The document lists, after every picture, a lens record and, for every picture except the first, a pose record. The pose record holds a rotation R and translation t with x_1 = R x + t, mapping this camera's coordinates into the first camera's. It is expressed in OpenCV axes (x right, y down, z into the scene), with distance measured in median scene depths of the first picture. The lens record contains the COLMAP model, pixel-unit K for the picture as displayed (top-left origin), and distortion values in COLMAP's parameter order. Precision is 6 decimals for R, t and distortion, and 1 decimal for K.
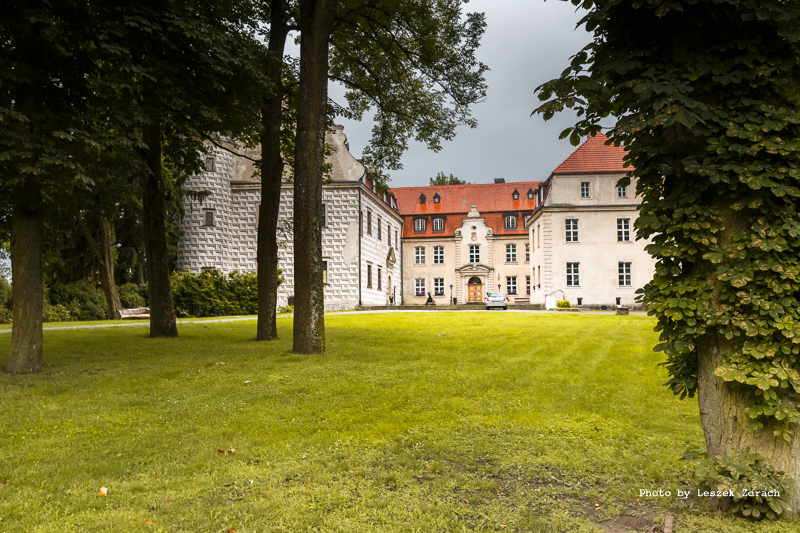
lens RADIAL K [[683.0, 0, 400.0], [0, 683.0, 266.5], [0, 0, 1]] dist [-0.008380, 0.000837]
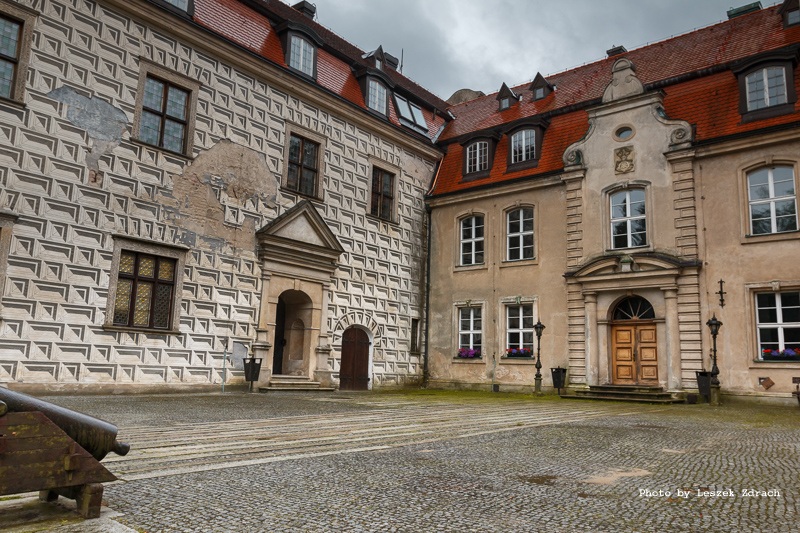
lens RADIAL K [[609.7, 0, 401.1], [0, 609.7, 270.1], [0, 0, 1]] dist [-0.001104, 0.010260]
pose [[0.867547, -0.048139, -0.495021, 0.155619], [0.004650, 0.996046, -0.088714, 0.027089], [0.497334, 0.074662, 0.864340, 0.738339]]
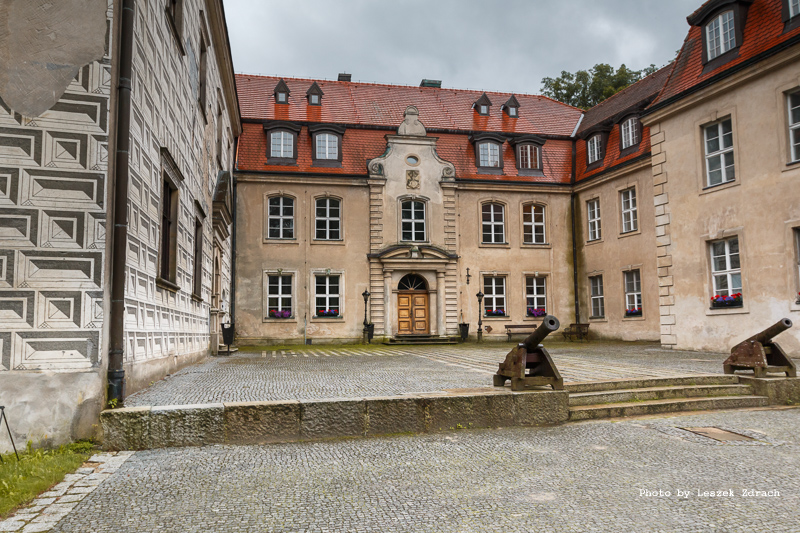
lens RADIAL K [[609.7, 0, 401.1], [0, 609.7, 270.1], [0, 0, 1]] dist [-0.001104, 0.010260]
pose [[0.927611, 0.035239, 0.371882, -0.039099], [-0.026713, 0.999249, -0.028056, 0.023880], [-0.372592, 0.016091, 0.927856, 0.660393]]
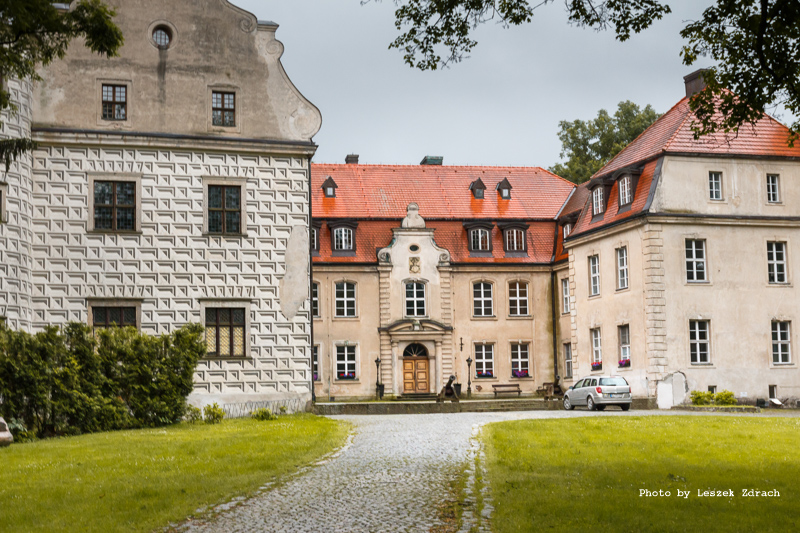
lens RADIAL K [[1227.0, 0, 400.0], [0, 1227.0, 266.5], [0, 0, 1]] dist [-0.024092, 0.038751]
pose [[0.934535, 0.031554, 0.354469, -0.235292], [-0.015617, 0.998738, -0.047732, 0.001641], [-0.355528, 0.039072, 0.933849, 0.138379]]
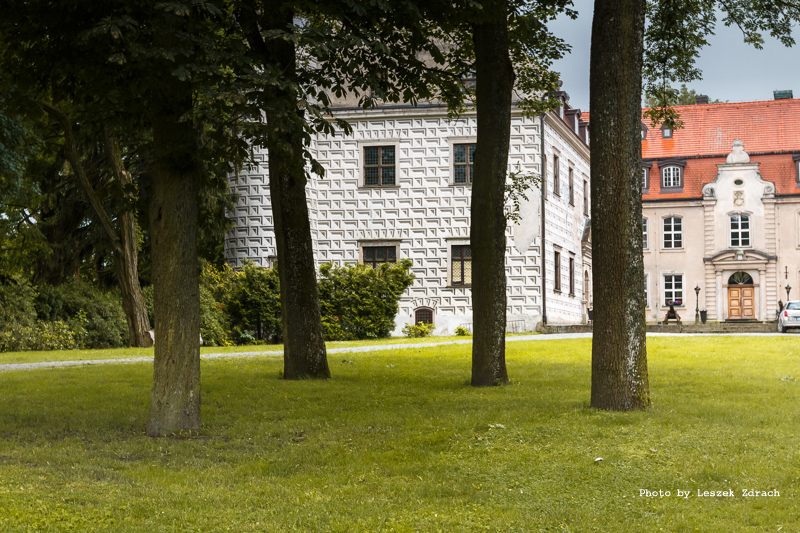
lens RADIAL K [[1227.0, 0, 400.0], [0, 1227.0, 266.5], [0, 0, 1]] dist [-0.024092, 0.038751]
pose [[0.991972, -0.002217, -0.126435, -0.037255], [0.003558, 0.999940, 0.010383, -0.000592], [0.126405, -0.010750, 0.991920, -0.006314]]
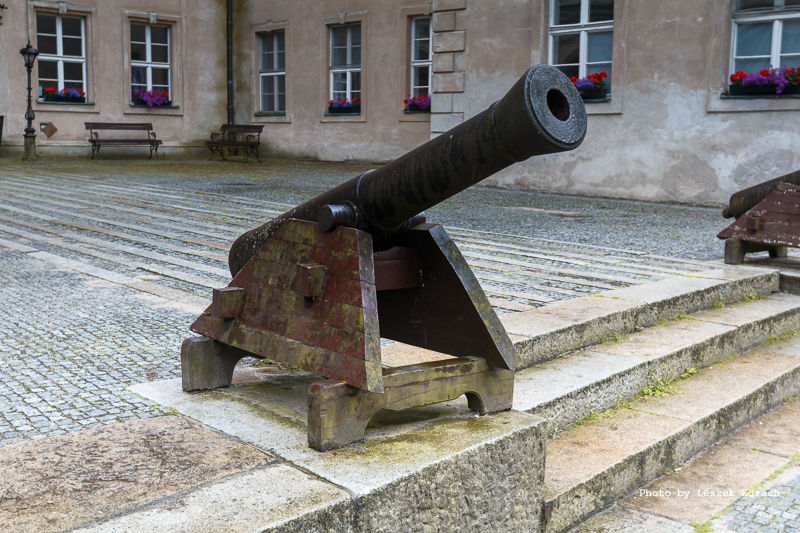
lens RADIAL K [[948.7, 0, 400.0], [0, 948.7, 266.5], [0, 0, 1]] dist [0.009238, 0.006869]
pose [[0.624859, -0.084730, 0.776127, 0.001947], [-0.086448, 0.980472, 0.176637, 0.030128], [-0.775937, -0.177468, 0.605332, 0.742964]]
